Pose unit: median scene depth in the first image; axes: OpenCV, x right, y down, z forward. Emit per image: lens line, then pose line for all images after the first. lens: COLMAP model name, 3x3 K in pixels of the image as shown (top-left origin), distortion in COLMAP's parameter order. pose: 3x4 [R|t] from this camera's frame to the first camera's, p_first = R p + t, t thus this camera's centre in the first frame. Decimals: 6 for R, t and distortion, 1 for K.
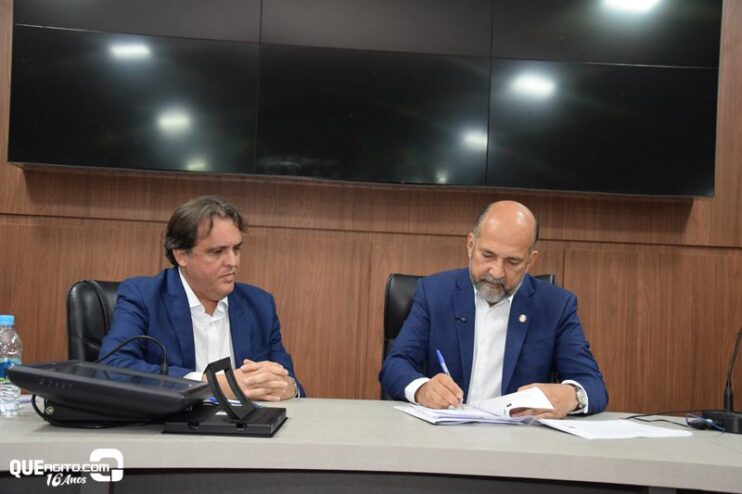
lens RADIAL K [[962.3, 0, 371.6], [0, 962.3, 248.6], [0, 0, 1]] dist [0.002716, 0.662338]
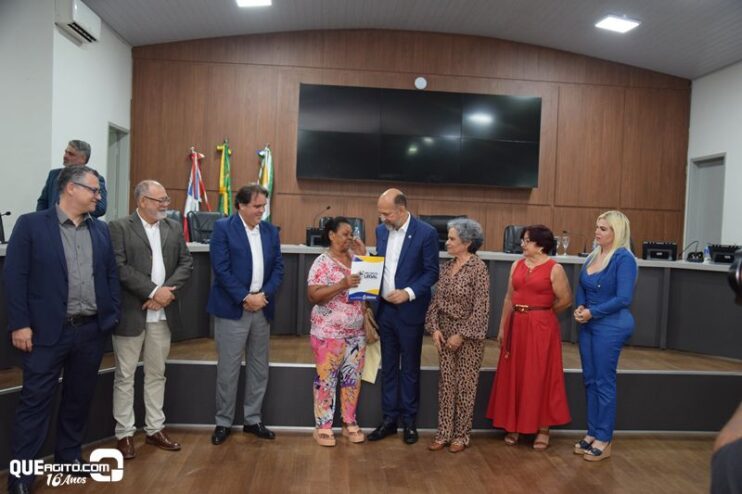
lens RADIAL K [[706.7, 0, 371.9], [0, 706.7, 249.1], [0, 0, 1]] dist [-0.106093, 0.214787]
pose [[0.999942, -0.000167, -0.010746, -0.110175], [0.001121, 0.996045, 0.088839, -0.055435], [0.010689, -0.088846, 0.995988, -1.046895]]
